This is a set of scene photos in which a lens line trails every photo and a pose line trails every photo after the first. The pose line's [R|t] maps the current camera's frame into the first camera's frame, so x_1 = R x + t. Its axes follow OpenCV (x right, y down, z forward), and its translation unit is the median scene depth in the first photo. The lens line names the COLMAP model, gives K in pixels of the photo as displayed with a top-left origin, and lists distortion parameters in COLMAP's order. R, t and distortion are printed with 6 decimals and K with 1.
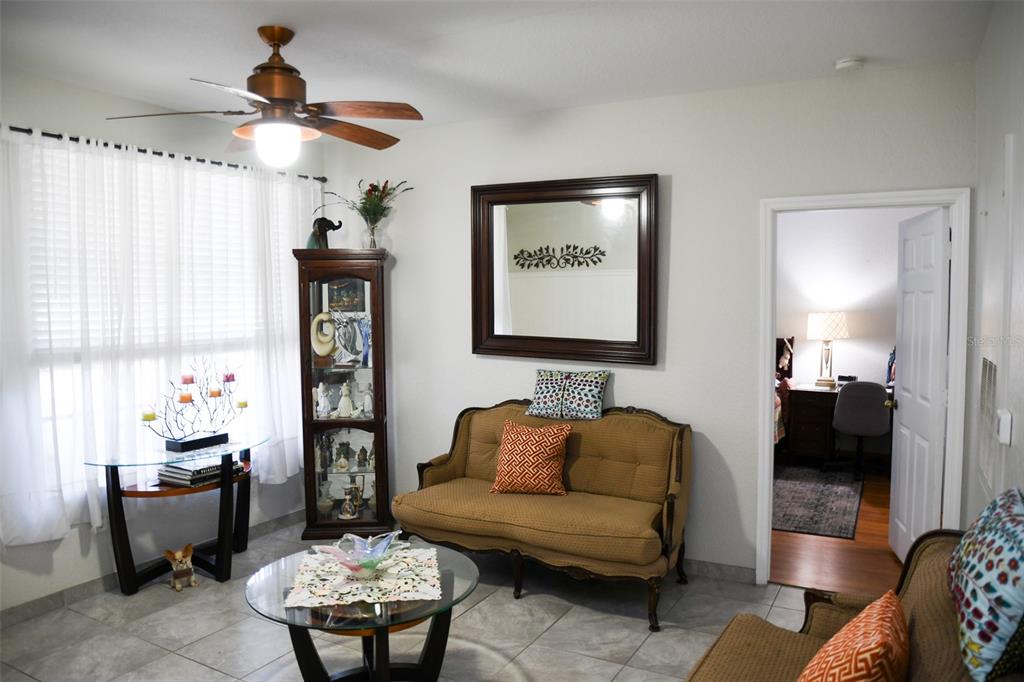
lens RADIAL K [[737.5, 0, 512.0], [0, 737.5, 341.0], [0, 0, 1]] dist [-0.080173, 0.003996]
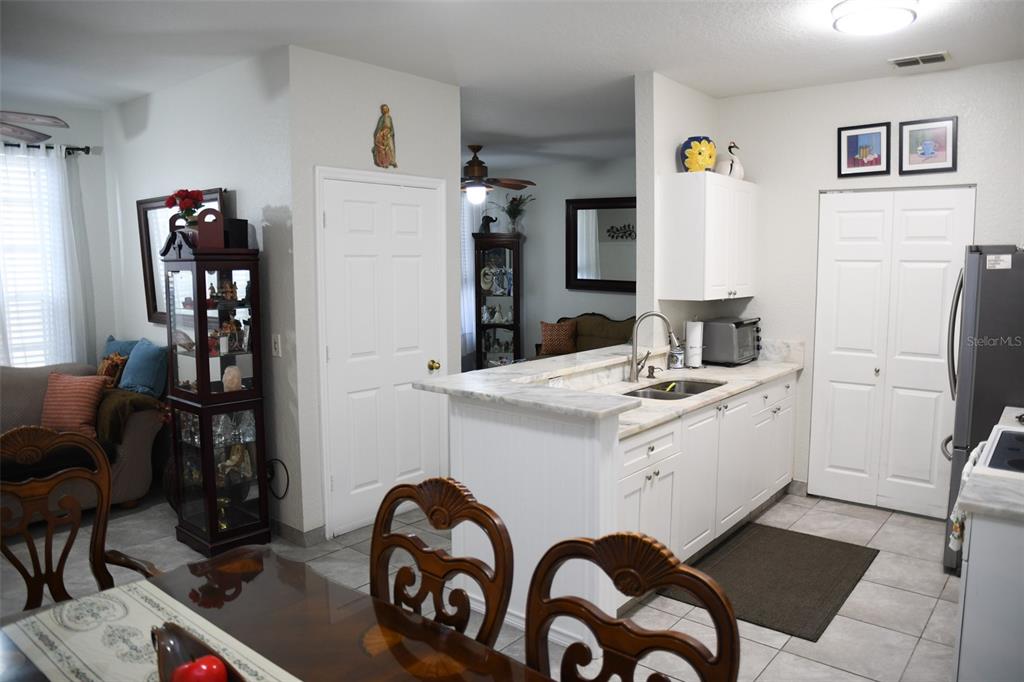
lens RADIAL K [[737.5, 0, 512.0], [0, 737.5, 341.0], [0, 0, 1]] dist [-0.080173, 0.003996]
pose [[0.983710, 0.021383, -0.178487, 0.146447], [-0.011891, 0.998466, 0.054083, 0.048260], [0.179370, -0.051079, 0.982455, -0.854556]]
